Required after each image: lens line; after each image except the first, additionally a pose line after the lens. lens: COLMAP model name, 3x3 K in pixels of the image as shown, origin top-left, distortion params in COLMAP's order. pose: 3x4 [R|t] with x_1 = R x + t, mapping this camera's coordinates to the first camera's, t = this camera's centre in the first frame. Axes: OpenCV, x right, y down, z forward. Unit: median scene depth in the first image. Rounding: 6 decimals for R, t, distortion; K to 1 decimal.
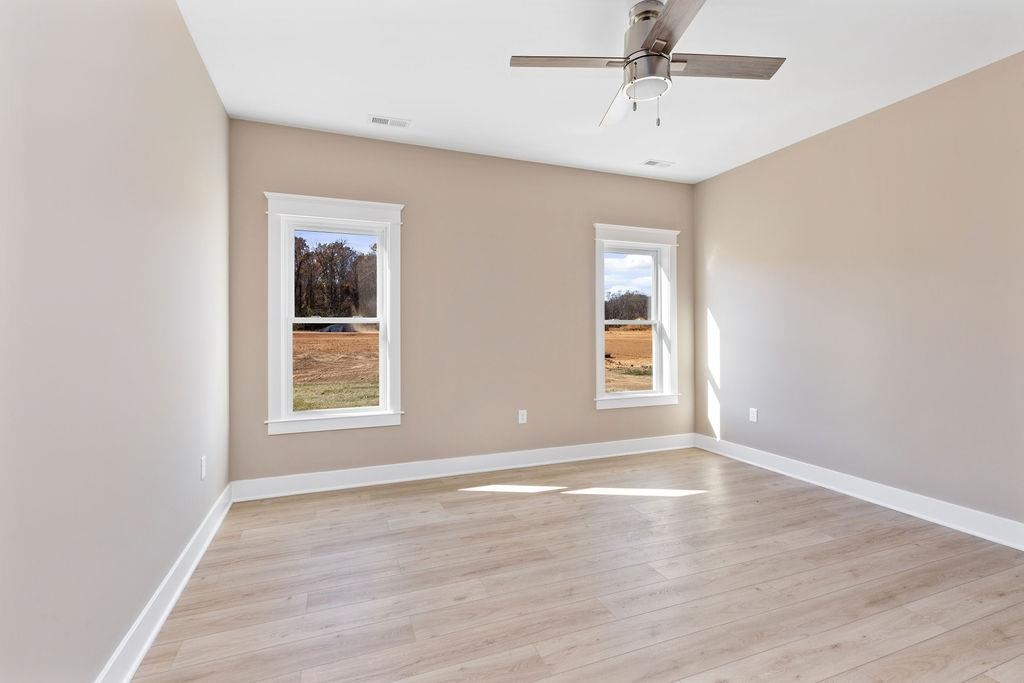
lens RADIAL K [[482.7, 0, 515.6], [0, 482.7, 329.7], [0, 0, 1]] dist [0.009189, 0.000125]
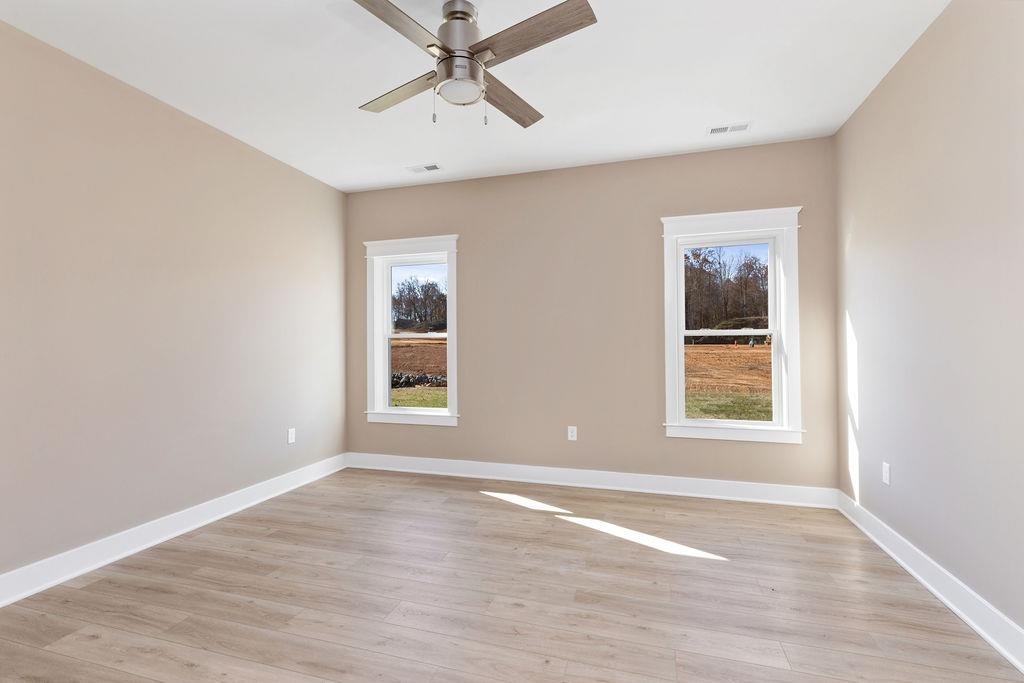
lens RADIAL K [[471.8, 0, 488.0], [0, 471.8, 339.2], [0, 0, 1]] dist [0.004414, 0.000158]
pose [[0.767253, -0.009236, -0.641278, 0.538824], [0.004160, 0.999947, -0.009425, 0.001161], [0.641331, 0.004564, 0.767250, 0.188796]]
